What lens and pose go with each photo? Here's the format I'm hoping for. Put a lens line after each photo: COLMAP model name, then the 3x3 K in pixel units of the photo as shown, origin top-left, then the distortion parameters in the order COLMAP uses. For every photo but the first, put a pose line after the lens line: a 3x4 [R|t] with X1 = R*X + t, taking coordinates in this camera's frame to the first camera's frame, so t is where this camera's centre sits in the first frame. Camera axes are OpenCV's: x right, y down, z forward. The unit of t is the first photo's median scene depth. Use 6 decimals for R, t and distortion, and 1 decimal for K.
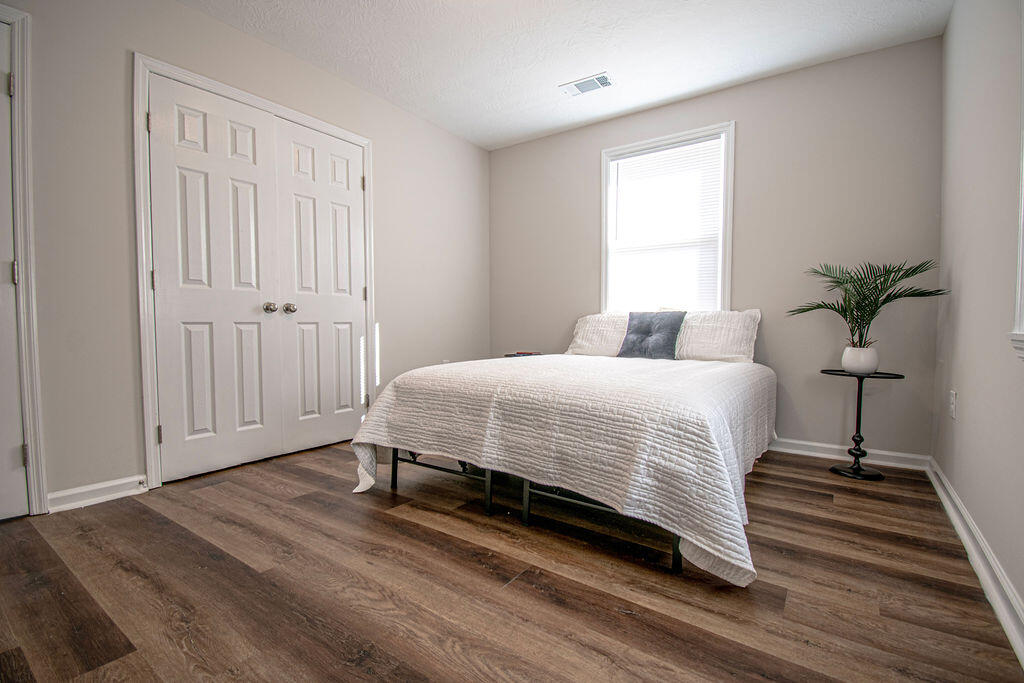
lens RADIAL K [[462.2, 0, 509.1], [0, 462.2, 341.1], [0, 0, 1]] dist [0.030151, -0.038863]
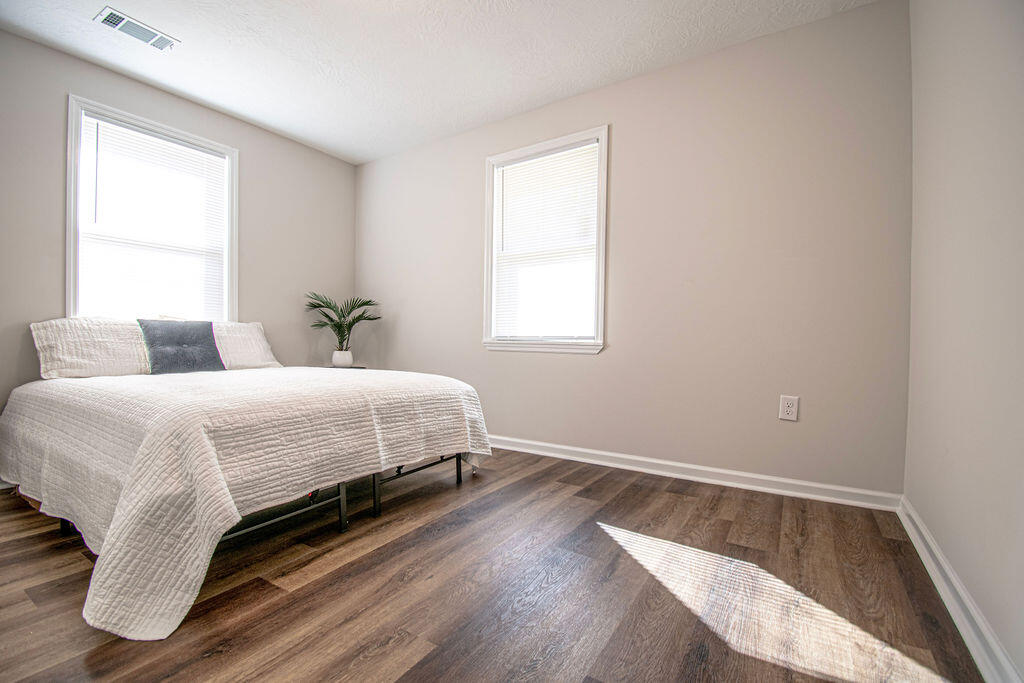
lens RADIAL K [[462.2, 0, 509.1], [0, 462.2, 341.1], [0, 0, 1]] dist [0.030151, -0.038863]
pose [[-0.066958, -0.007692, 0.997726, -0.892907], [0.028310, 0.999553, 0.009606, -0.020832], [-0.997354, 0.028889, -0.066710, 0.609255]]
